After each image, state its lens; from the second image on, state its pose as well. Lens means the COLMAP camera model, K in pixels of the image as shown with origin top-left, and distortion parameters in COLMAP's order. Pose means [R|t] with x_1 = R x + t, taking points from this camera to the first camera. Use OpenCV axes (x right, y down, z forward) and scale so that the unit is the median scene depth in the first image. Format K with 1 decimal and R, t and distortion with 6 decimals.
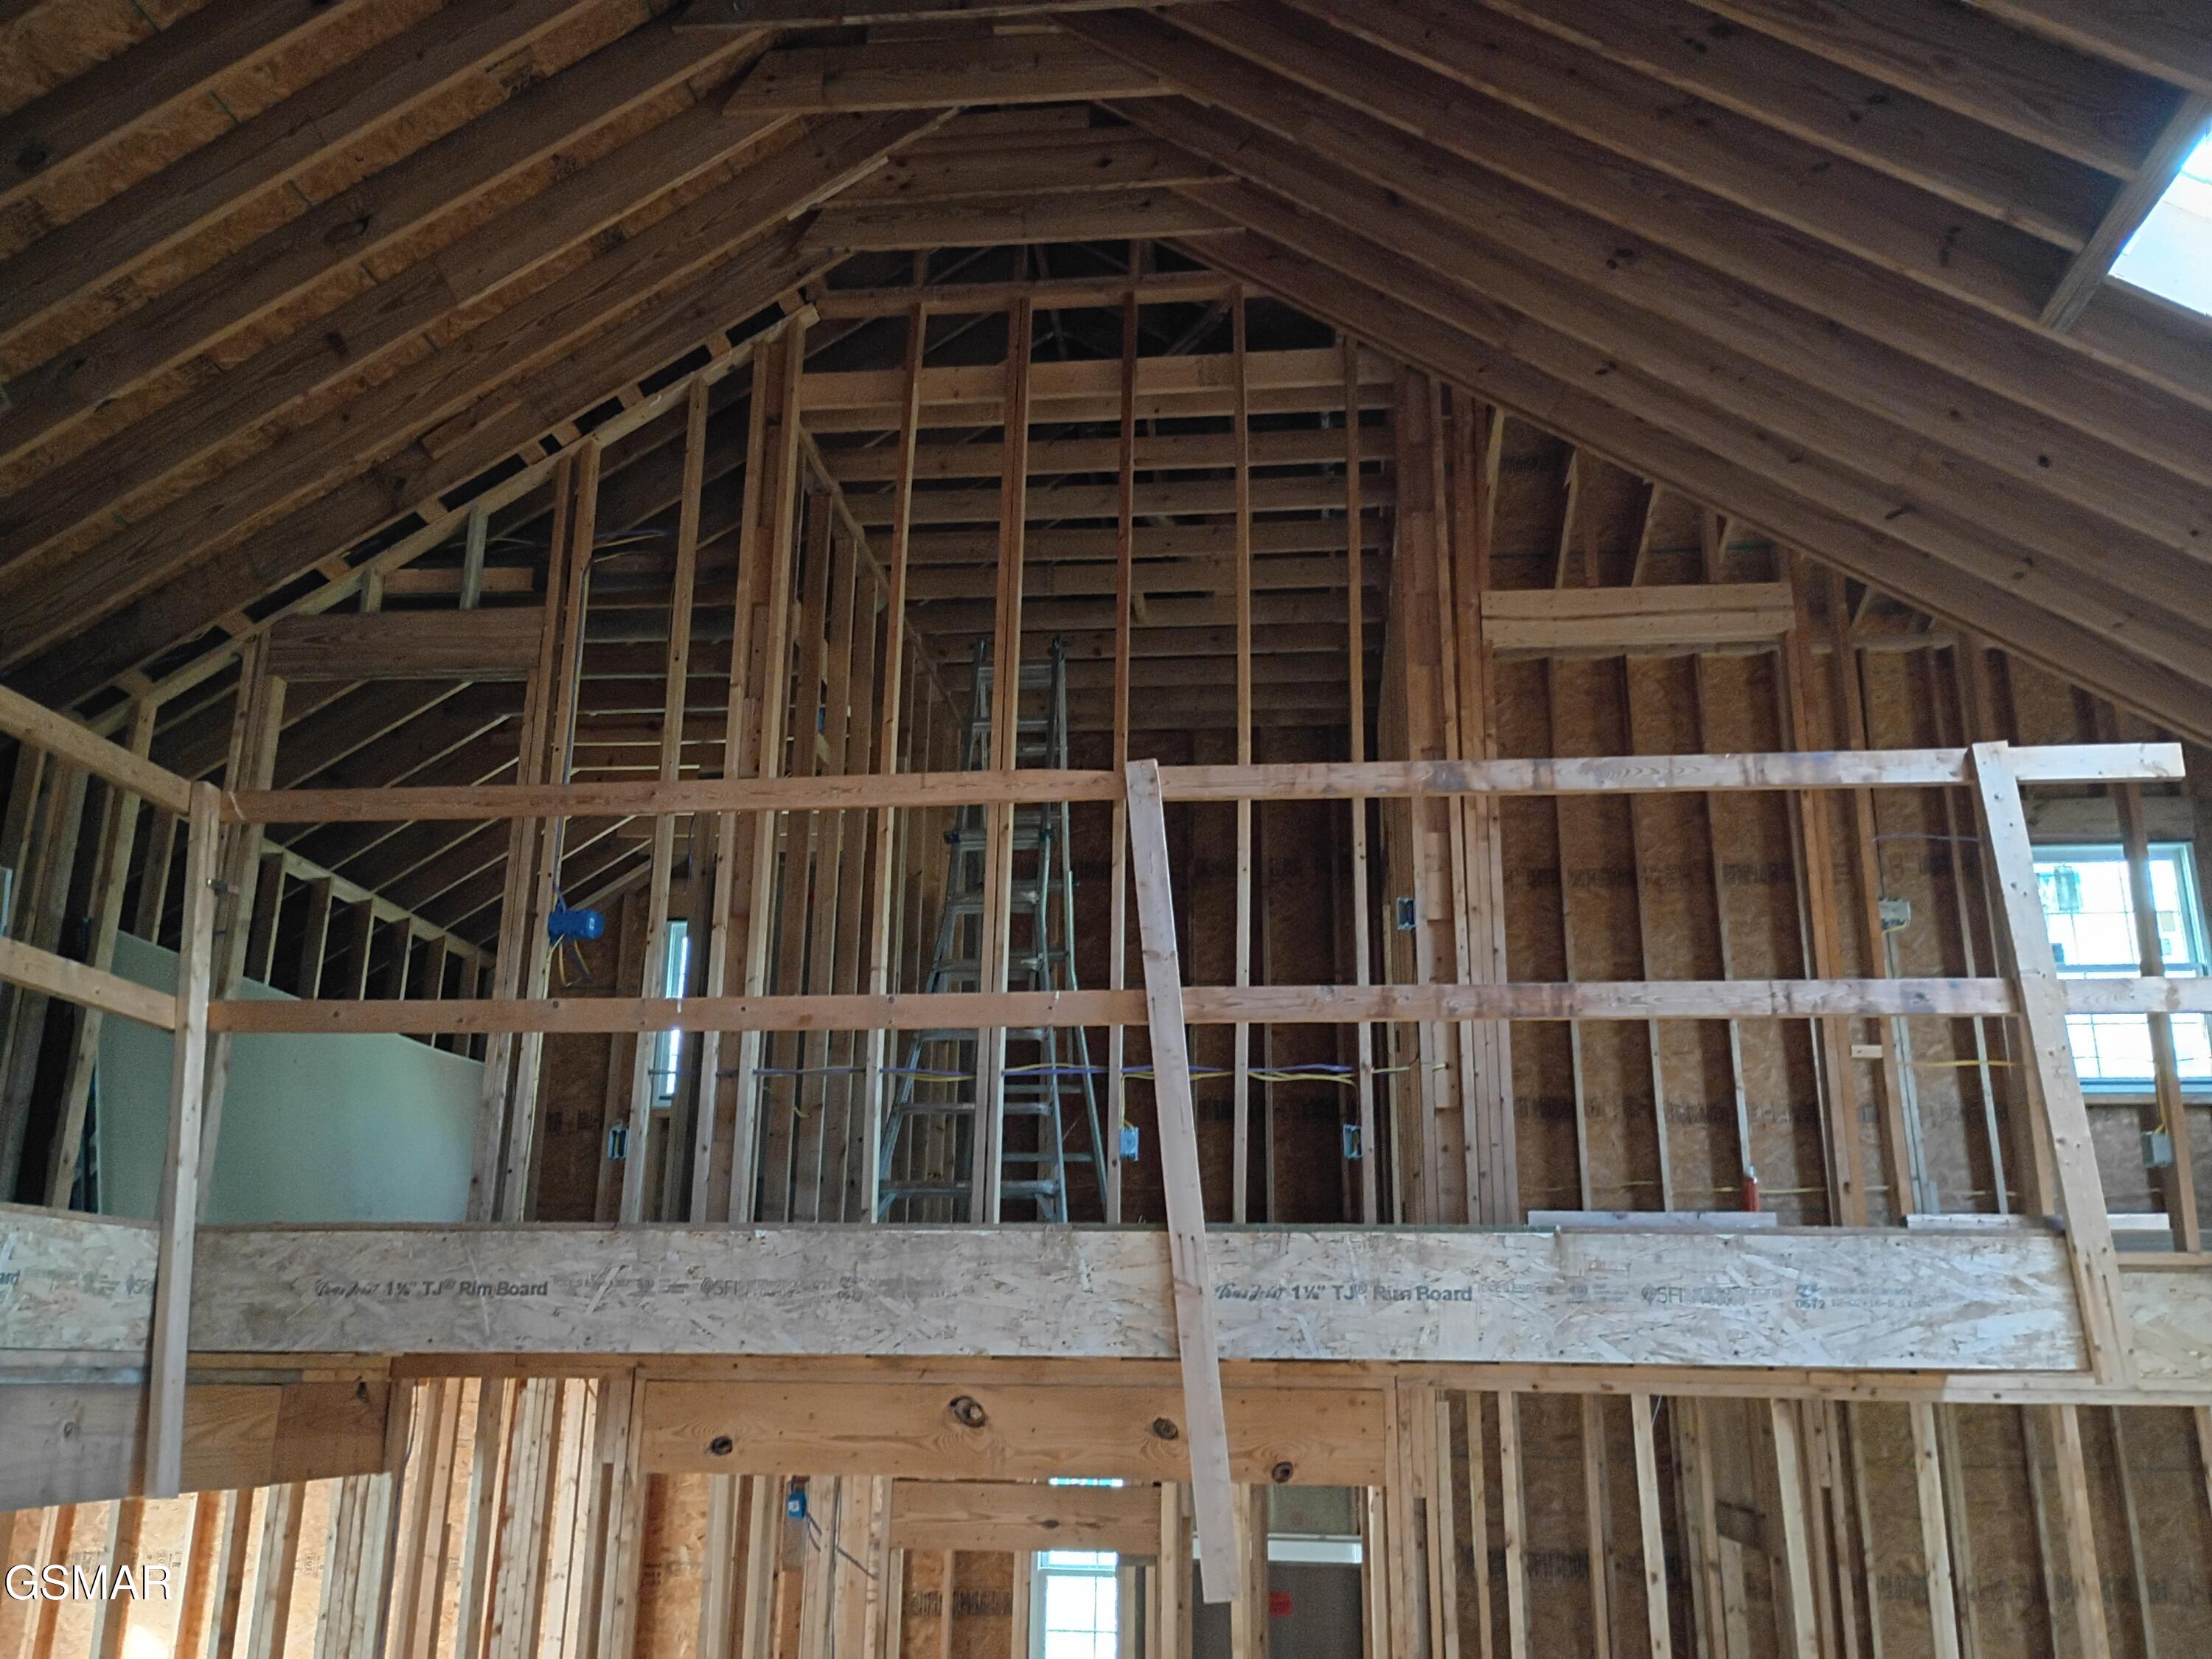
lens RADIAL K [[1828.0, 0, 1101.4], [0, 1828.0, 824.4], [0, 0, 1]] dist [0.057654, -0.072336]
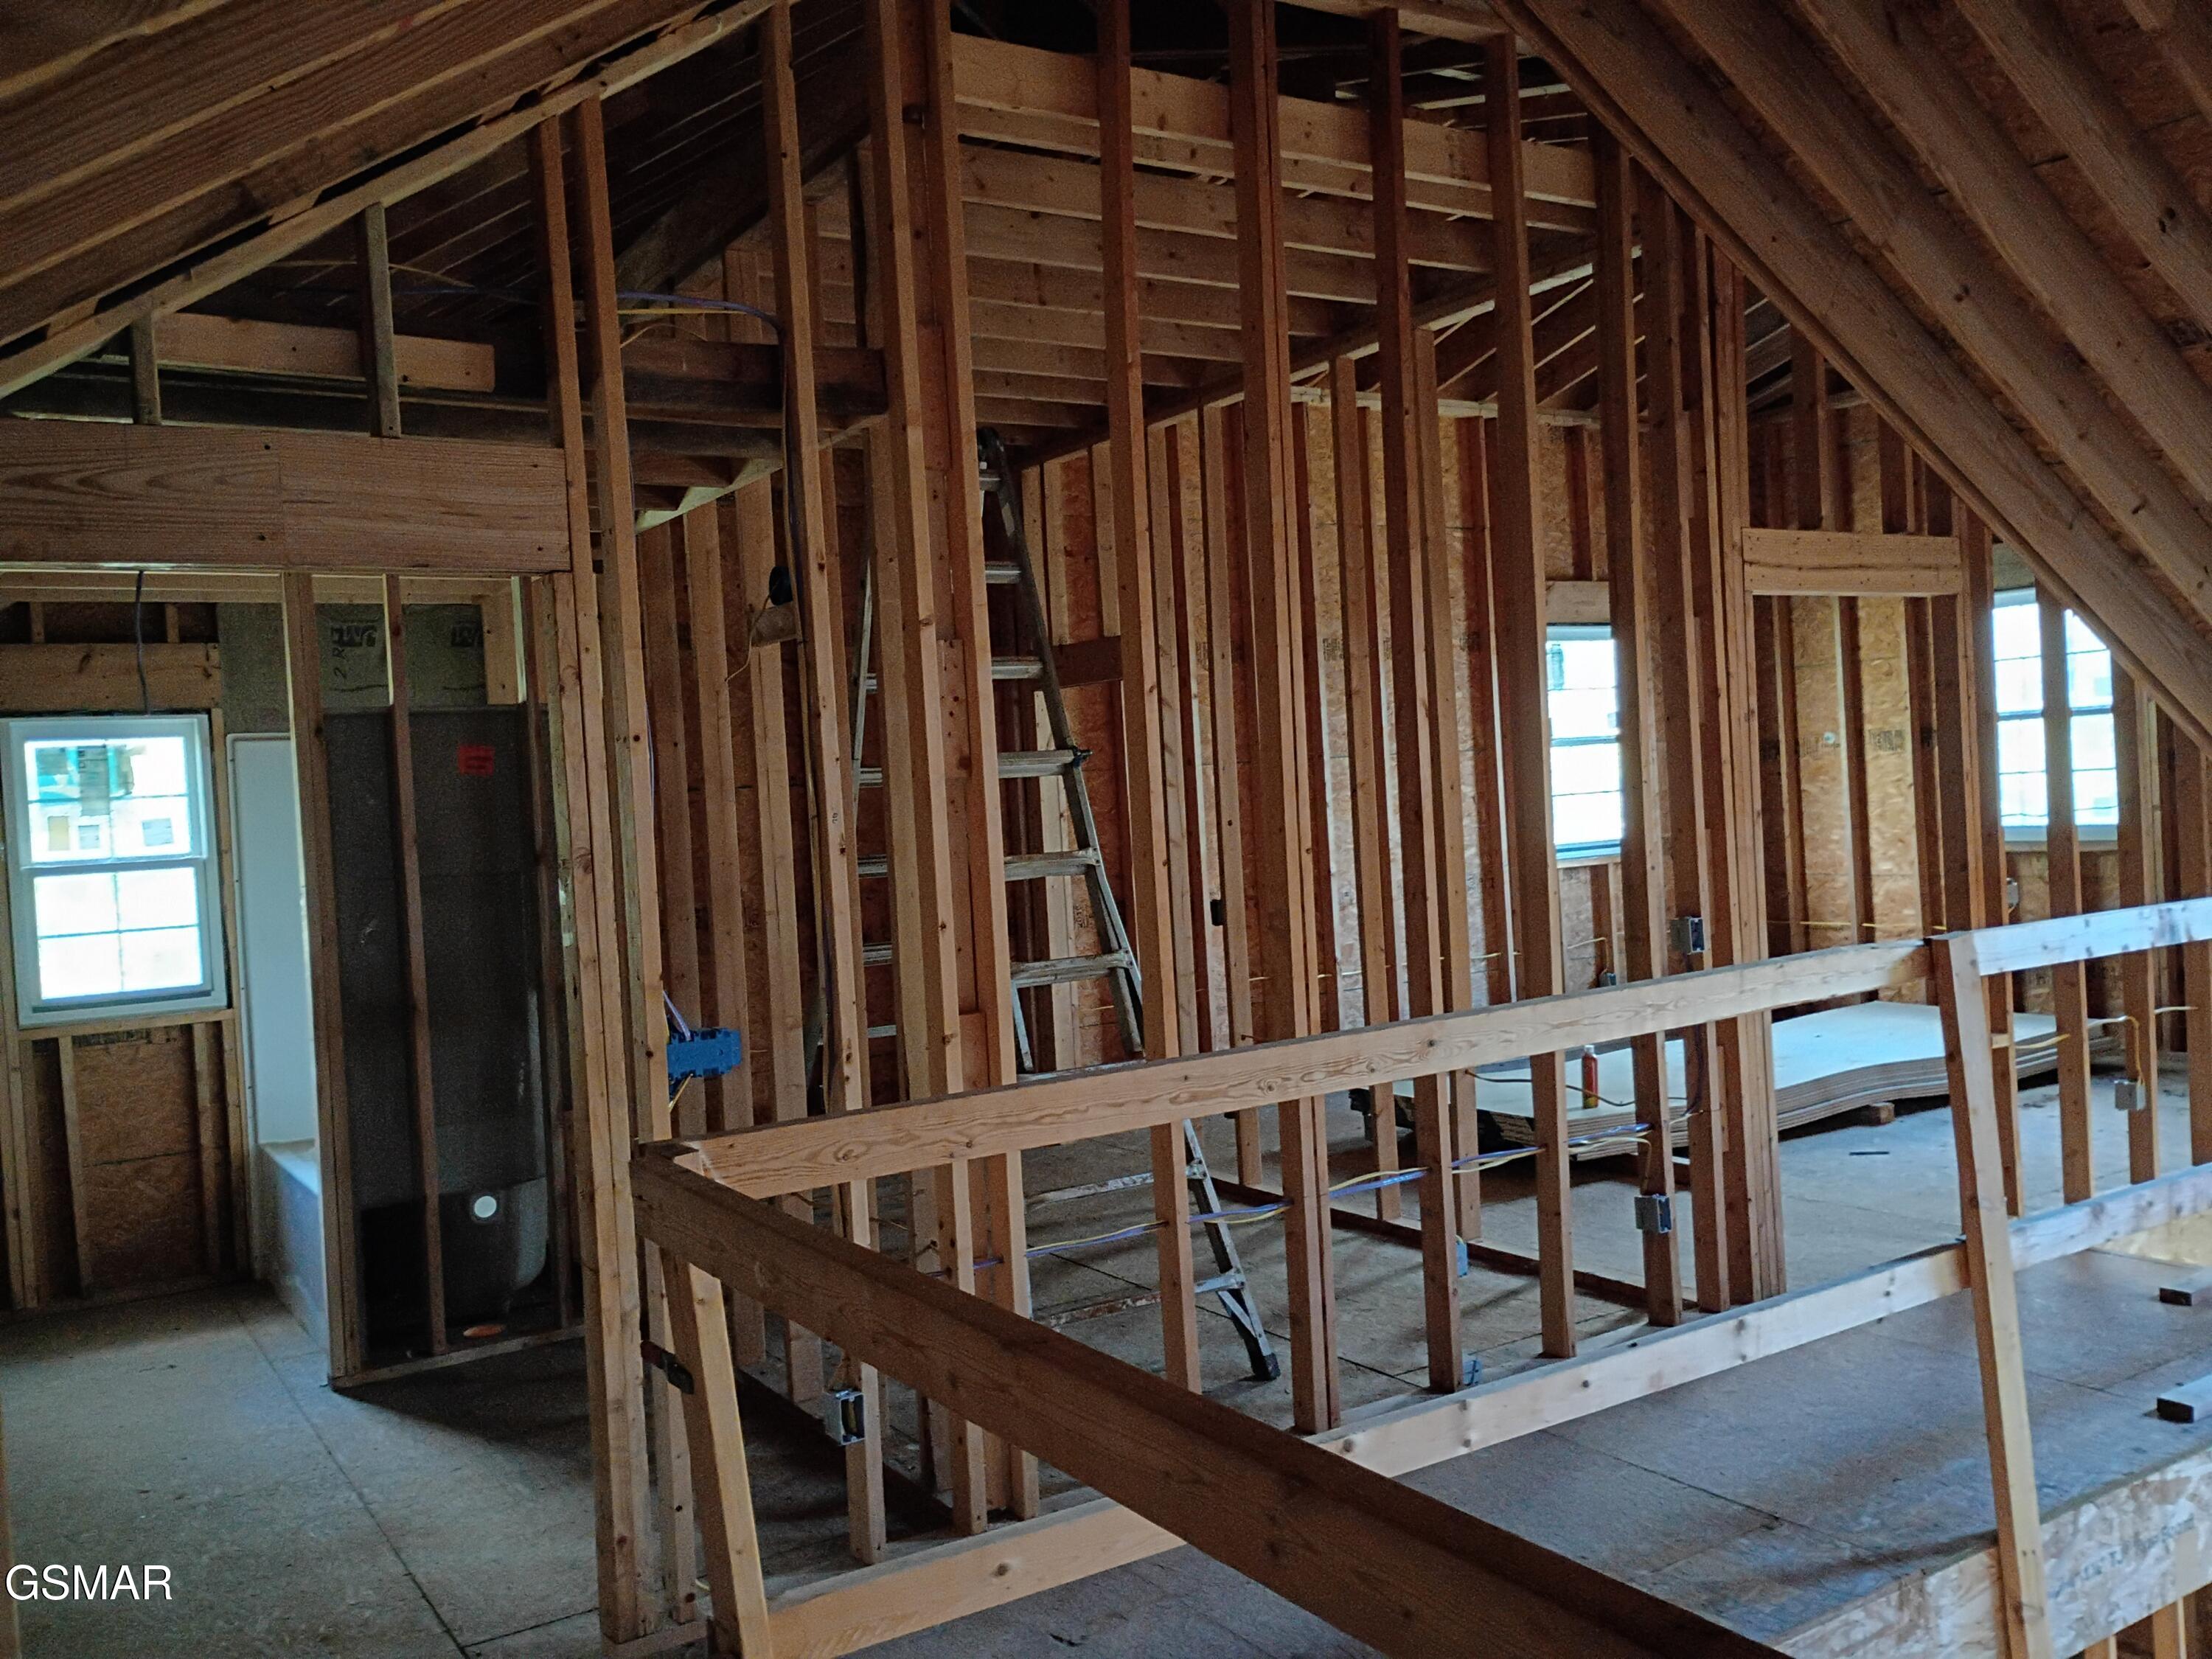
lens RADIAL K [[1828.0, 0, 1101.4], [0, 1828.0, 824.4], [0, 0, 1]] dist [0.057654, -0.072336]
pose [[0.774785, -0.069221, 0.628424, -0.669032], [-0.118388, 0.960521, 0.251762, -0.211072], [-0.621042, -0.269460, 0.736002, 0.652593]]
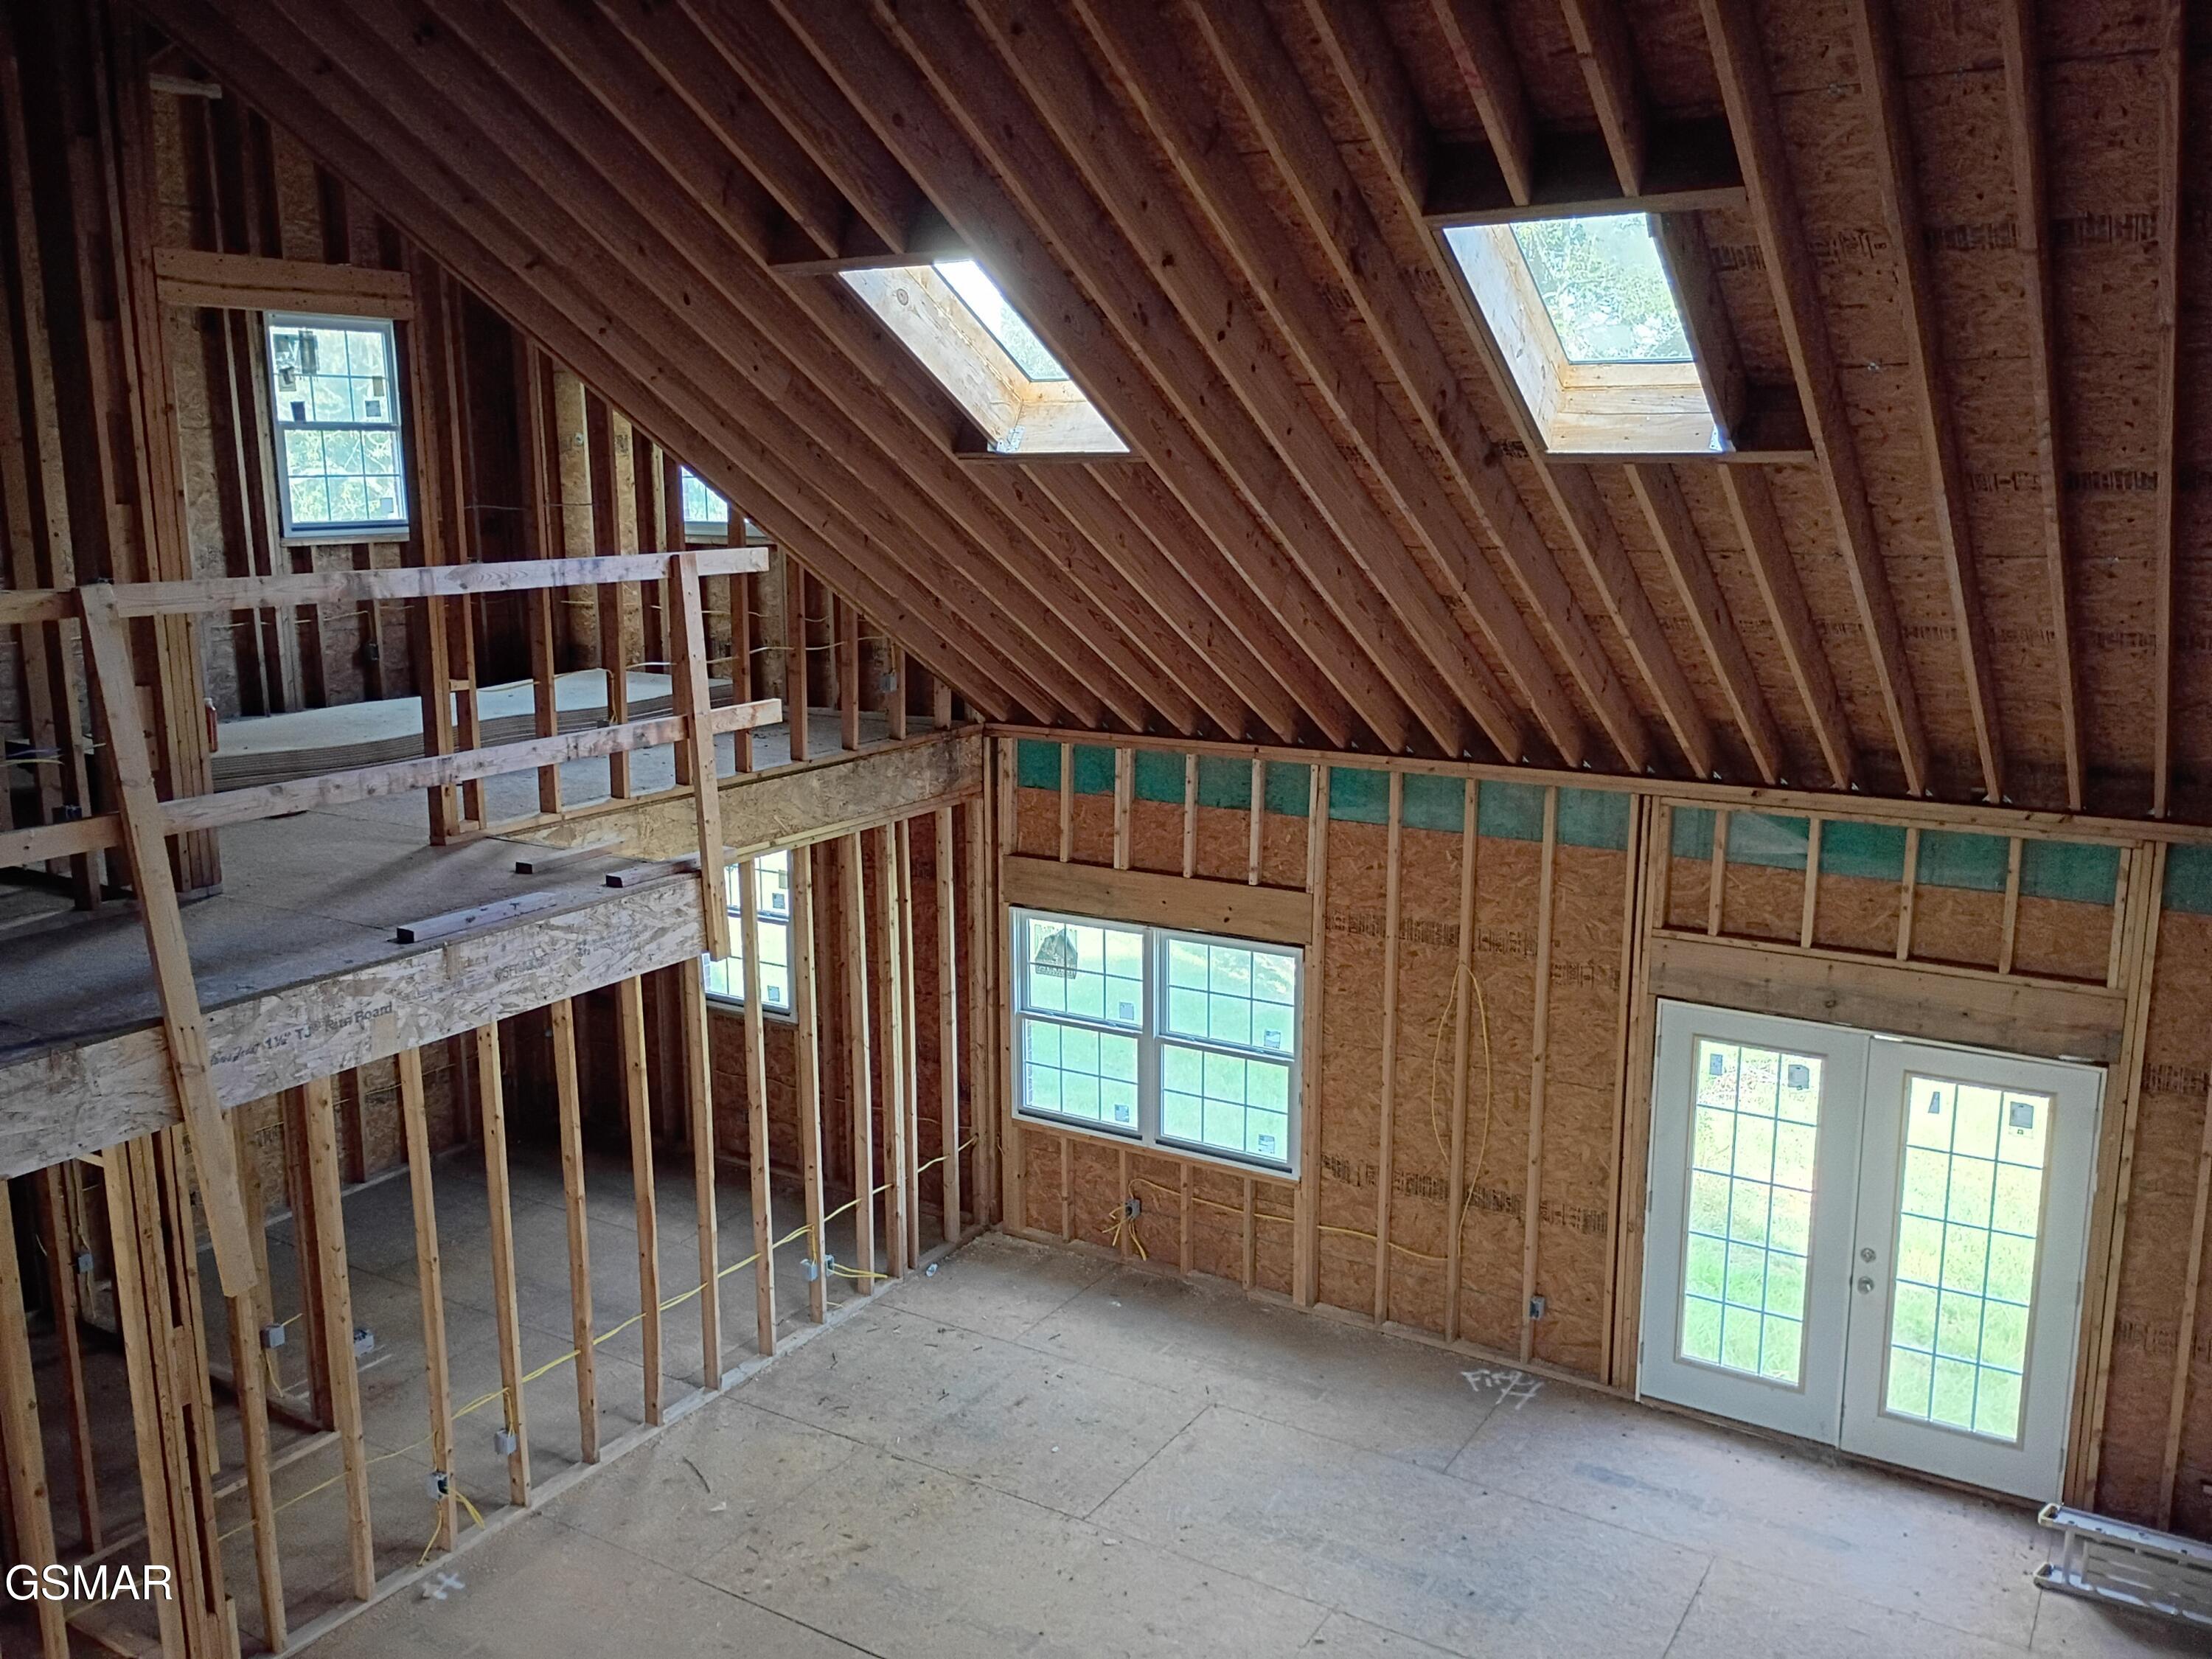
lens RADIAL K [[1828.0, 0, 1101.4], [0, 1828.0, 824.4], [0, 0, 1]] dist [0.057654, -0.072336]
pose [[0.429121, -0.193493, 0.882279, -0.614511], [-0.253727, 0.911634, 0.323337, -0.357272], [-0.866878, -0.362608, 0.342107, 0.141686]]
